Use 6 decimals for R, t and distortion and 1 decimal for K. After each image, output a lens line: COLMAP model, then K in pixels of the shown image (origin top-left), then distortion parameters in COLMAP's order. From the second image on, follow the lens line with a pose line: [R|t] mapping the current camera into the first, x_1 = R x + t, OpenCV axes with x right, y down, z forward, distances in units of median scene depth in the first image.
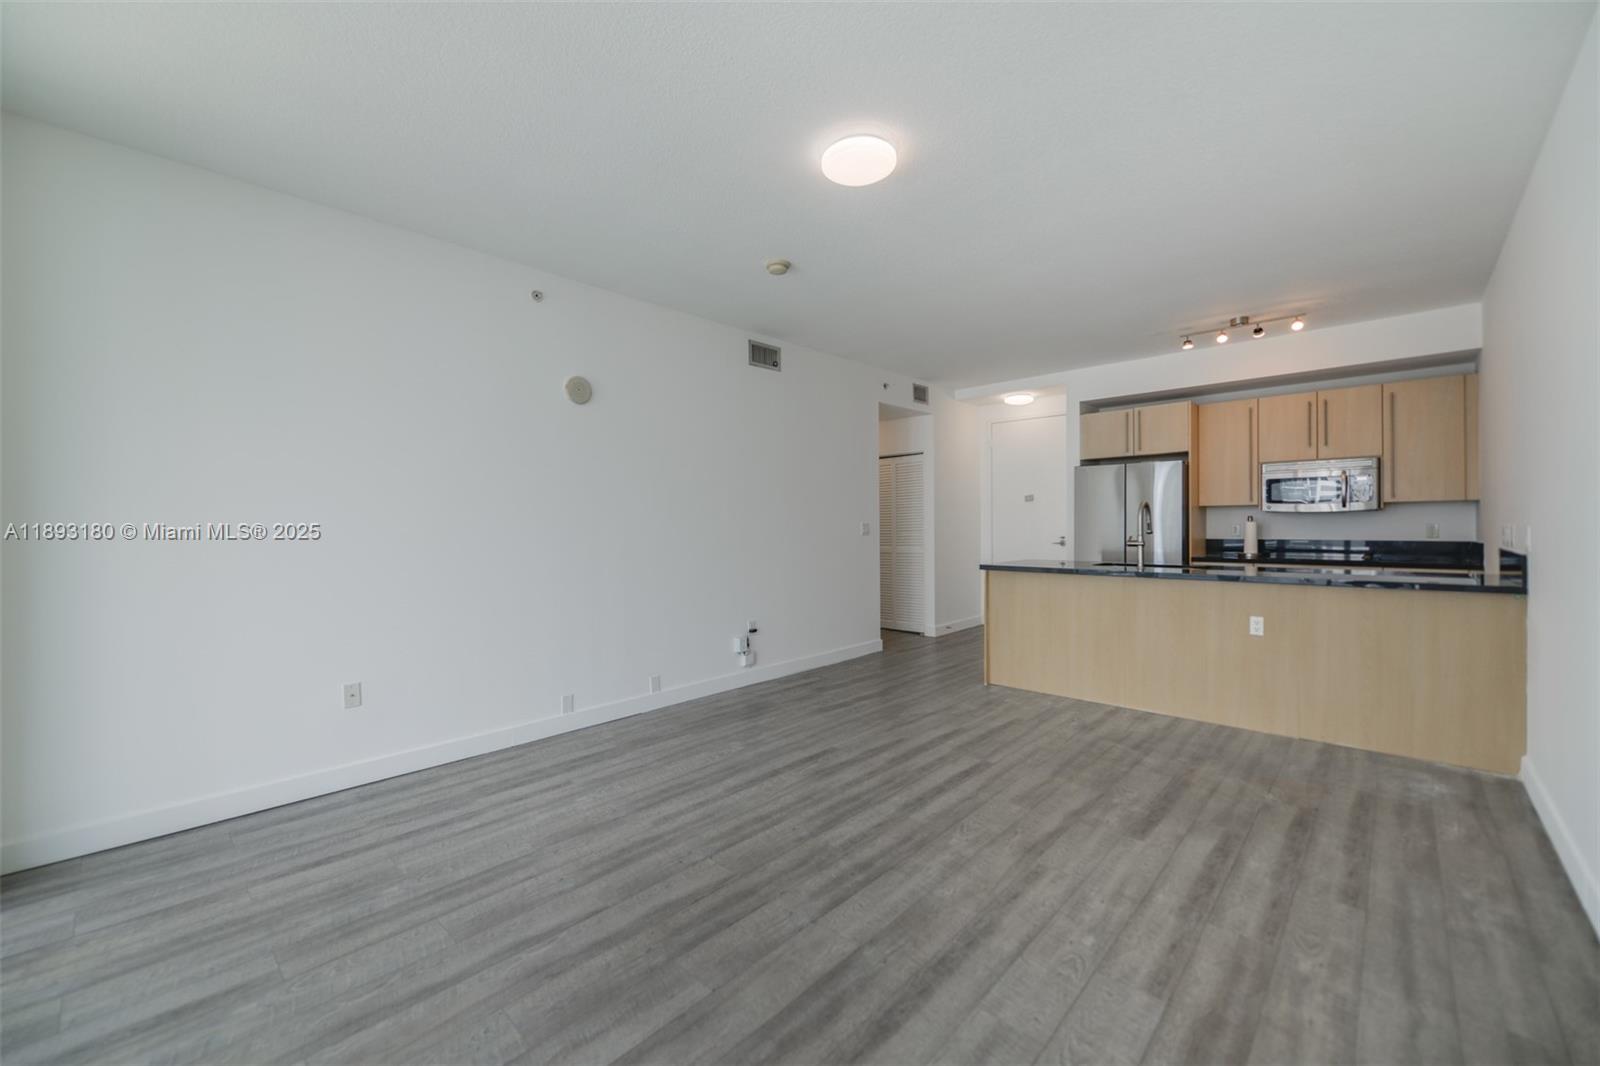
lens RADIAL K [[634.0, 0, 785.0], [0, 634.0, 528.3], [0, 0, 1]] dist [0.005558, -0.003056]
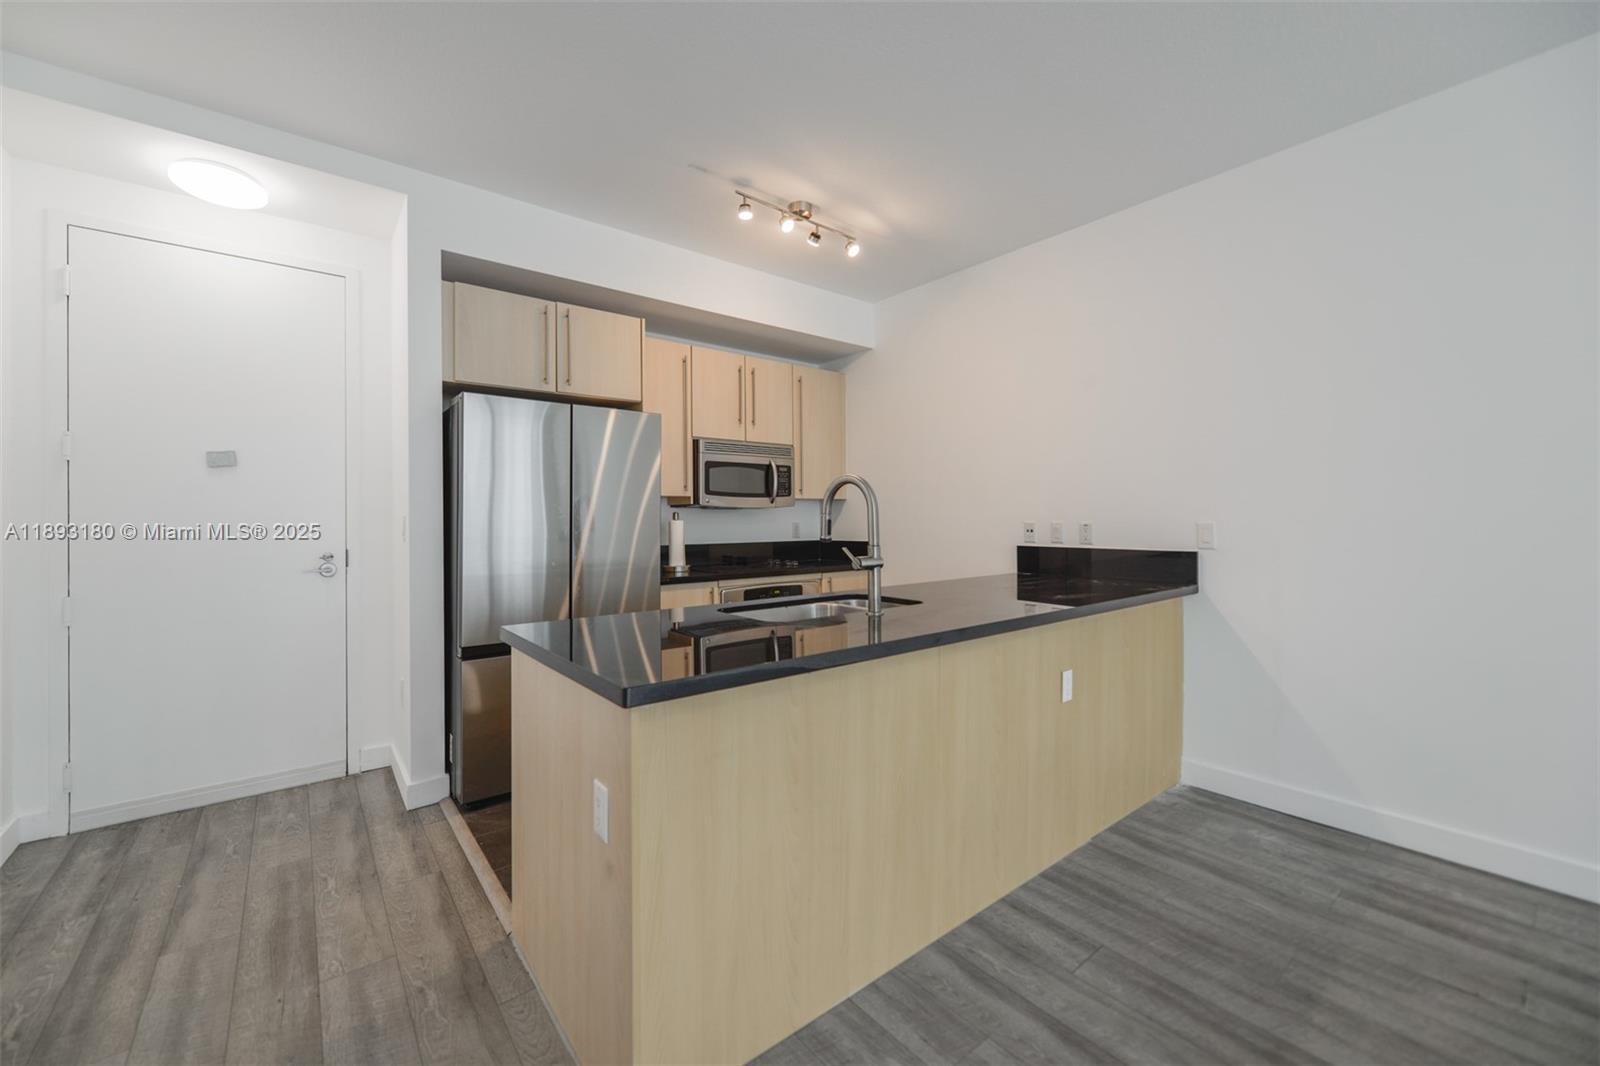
lens RADIAL K [[634.0, 0, 796.9], [0, 634.0, 518.4], [0, 0, 1]] dist [0.005558, -0.003056]
pose [[0.131932, 0.010048, 0.991208, 0.111165], [0.013342, 0.999840, -0.011911, -0.005333], [-0.991169, 0.014796, 0.131776, 1.359845]]
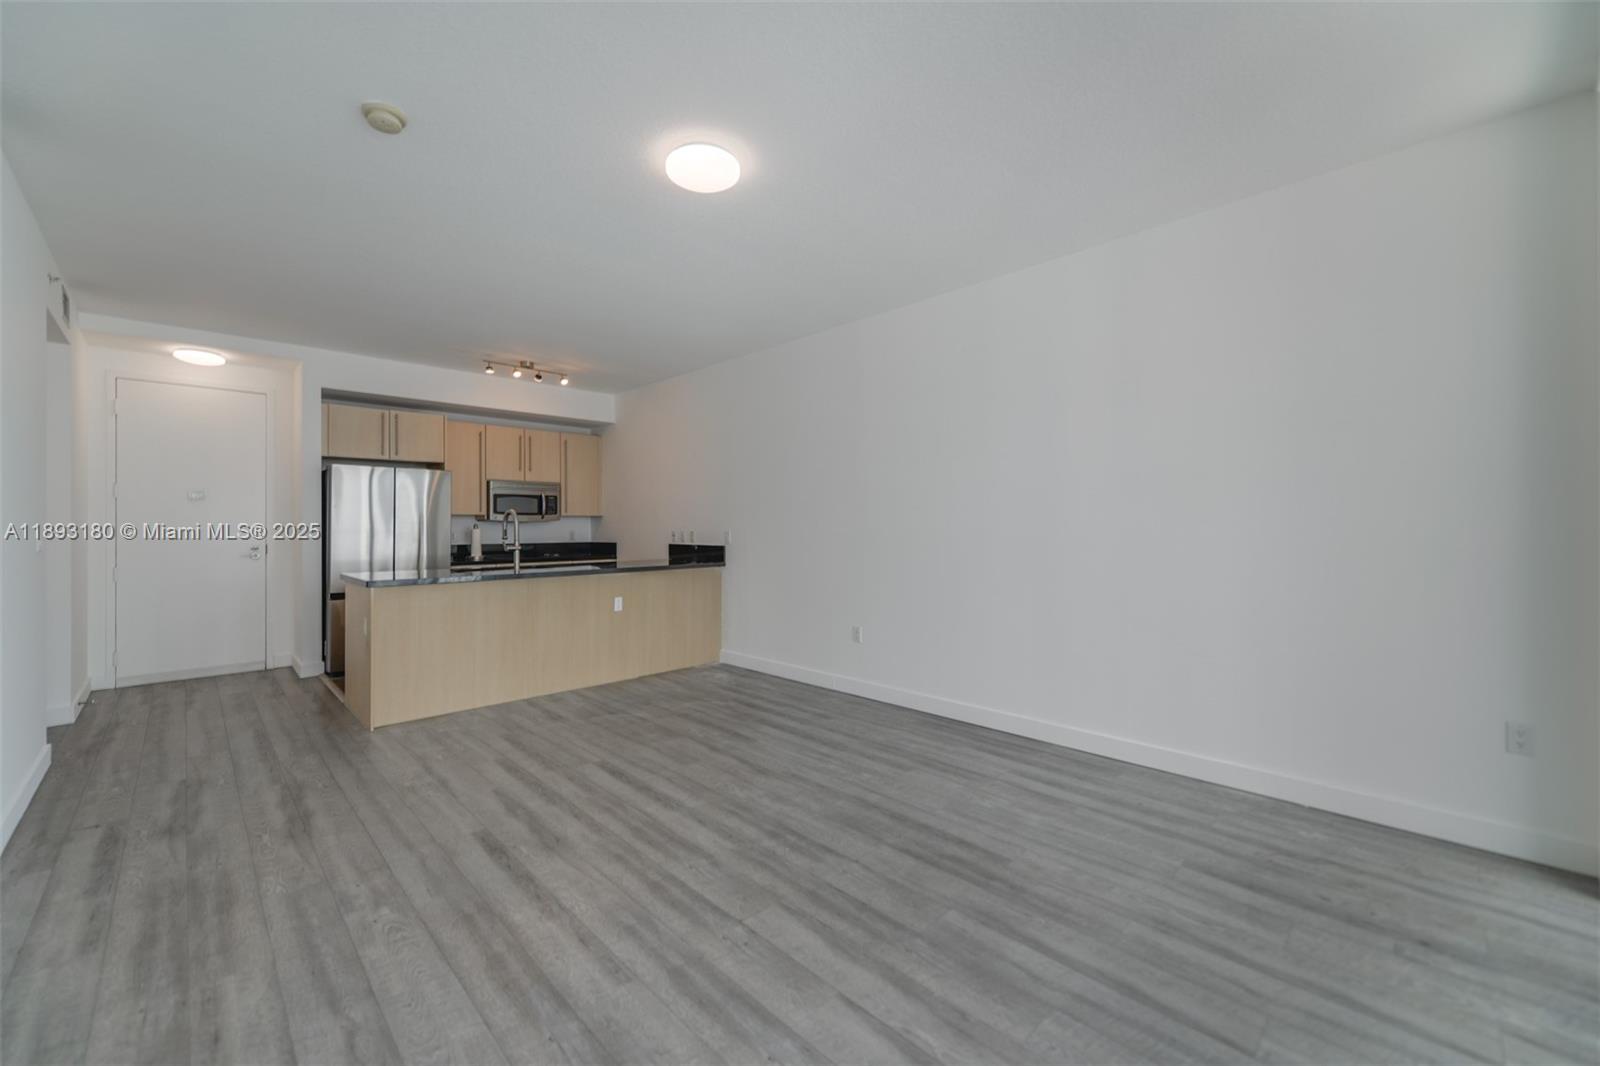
lens RADIAL K [[634.0, 0, 796.3], [0, 634.0, 524.4], [0, 0, 1]] dist [0.005558, -0.003056]
pose [[0.033565, 0.011793, 0.999367, -0.710170], [0.011130, 0.999864, -0.012172, 0.002793], [-0.999375, 0.011531, 0.033429, 0.657901]]
